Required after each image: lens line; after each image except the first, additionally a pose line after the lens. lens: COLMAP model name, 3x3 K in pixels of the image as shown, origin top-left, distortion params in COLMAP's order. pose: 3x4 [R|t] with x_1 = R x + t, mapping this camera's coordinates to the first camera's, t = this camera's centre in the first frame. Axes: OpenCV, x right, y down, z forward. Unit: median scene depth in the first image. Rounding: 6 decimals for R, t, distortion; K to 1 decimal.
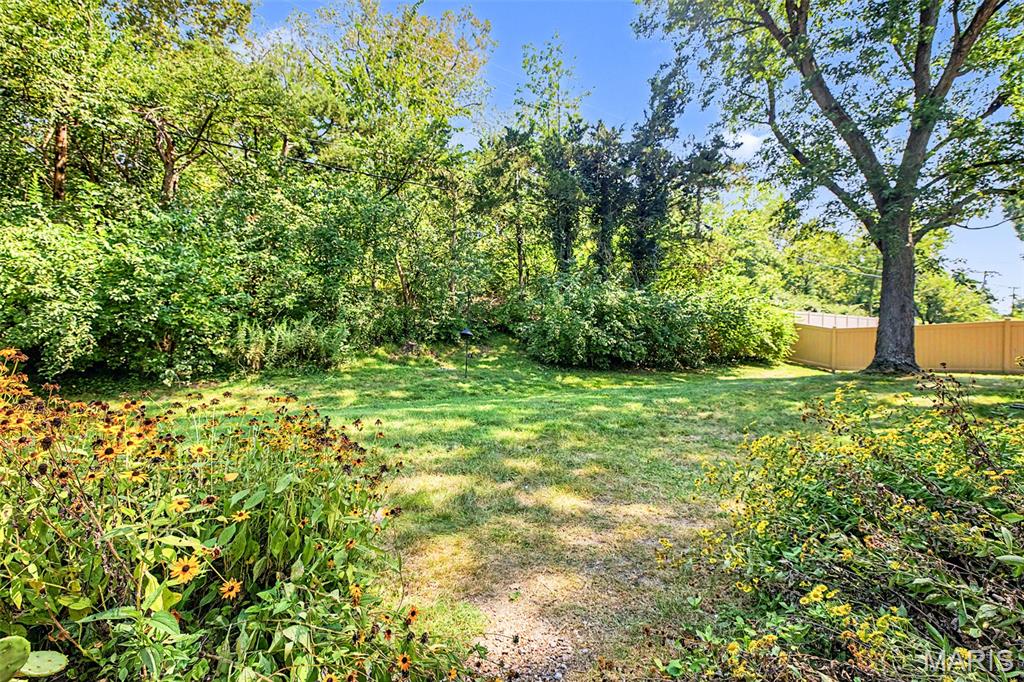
lens RADIAL K [[438.1, 0, 512.6], [0, 438.1, 336.5], [0, 0, 1]] dist [0.002460, 0.000099]
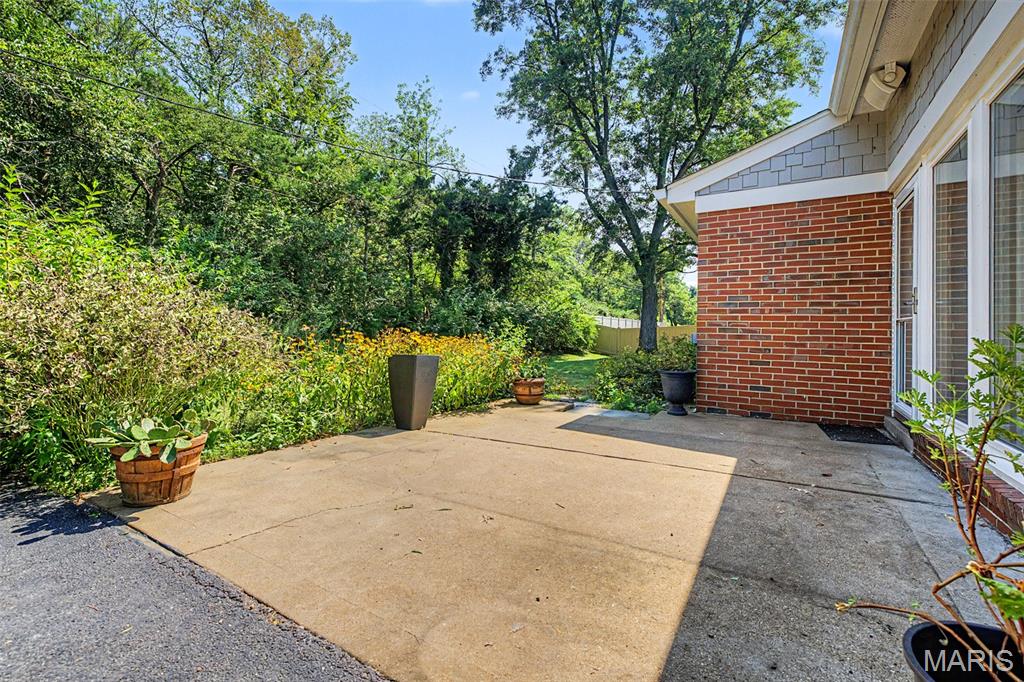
lens RADIAL K [[438.1, 0, 512.6], [0, 438.1, 336.5], [0, 0, 1]] dist [0.002460, 0.000099]
pose [[0.921066, 0.001318, 0.389404, -0.204396], [-0.003713, 0.999979, 0.005399, 0.001650], [-0.389388, -0.006419, 0.921051, -0.266116]]
